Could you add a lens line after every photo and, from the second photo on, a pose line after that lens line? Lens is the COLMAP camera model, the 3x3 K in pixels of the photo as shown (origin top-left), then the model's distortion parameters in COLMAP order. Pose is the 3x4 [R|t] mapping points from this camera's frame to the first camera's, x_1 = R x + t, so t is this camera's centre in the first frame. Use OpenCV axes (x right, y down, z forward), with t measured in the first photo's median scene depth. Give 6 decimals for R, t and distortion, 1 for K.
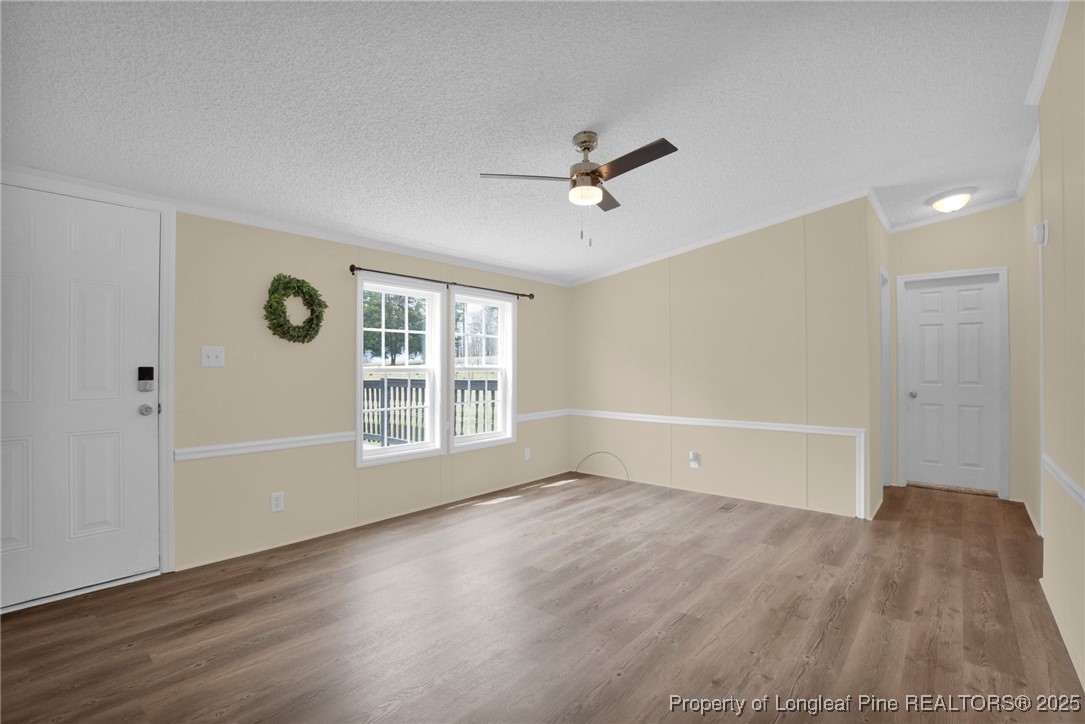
lens RADIAL K [[510.5, 0, 537.6], [0, 510.5, 363.8], [0, 0, 1]] dist [-0.023538, -0.000174]
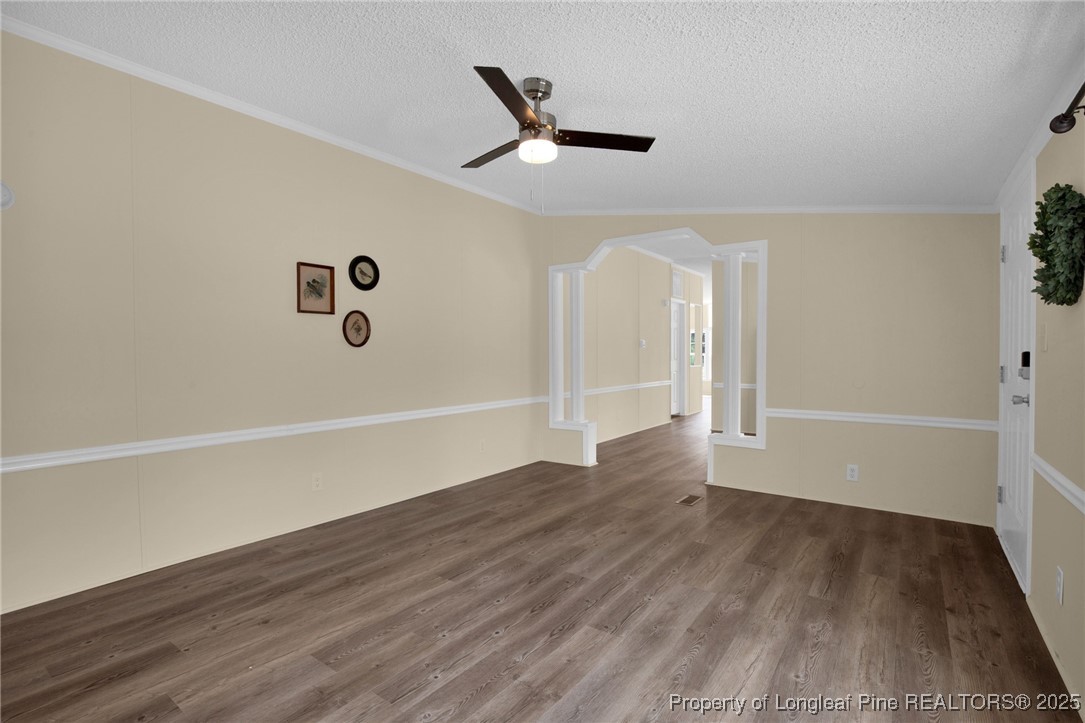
lens RADIAL K [[510.5, 0, 537.6], [0, 510.5, 363.3], [0, 0, 1]] dist [-0.023538, -0.000174]
pose [[-0.997170, -0.001190, -0.075172, 0.157994], [-0.001977, 0.999944, 0.010390, 0.015059], [0.075155, 0.010509, -0.997116, 1.787828]]
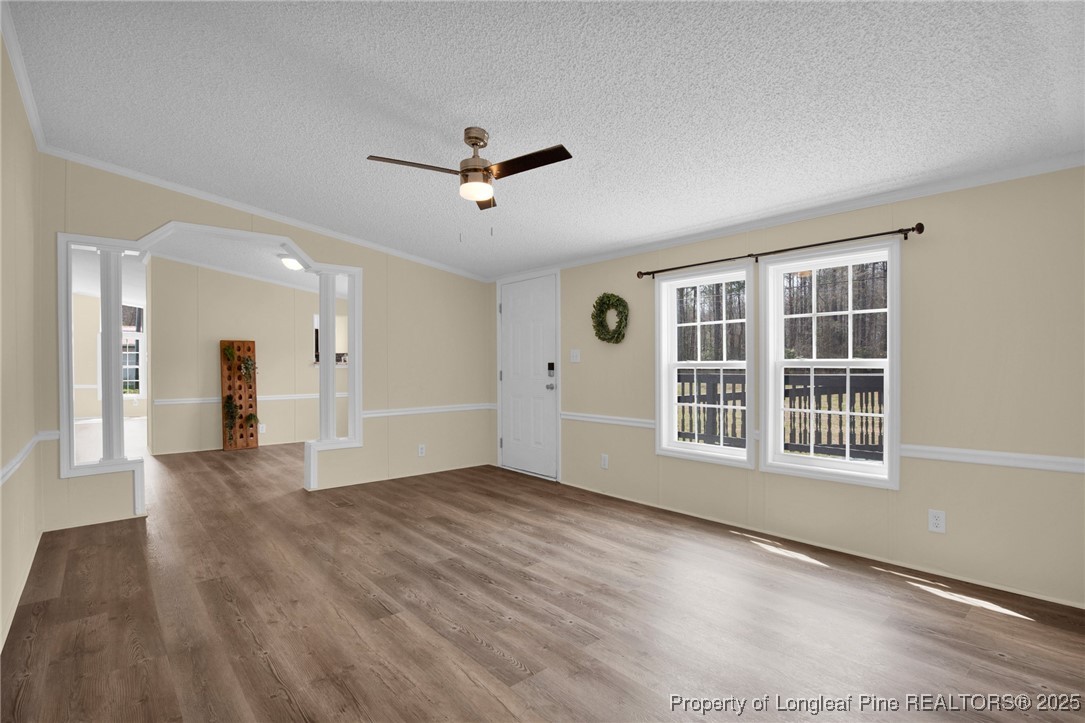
lens RADIAL K [[519.8, 0, 533.4], [0, 519.8, 364.9], [0, 0, 1]] dist [-0.020136, 0.000552]
pose [[-0.169351, 0.000583, -0.985556, 1.047965], [0.015272, 0.999881, -0.002032, 0.015648], [0.985437, -0.015396, -0.169340, 1.231084]]
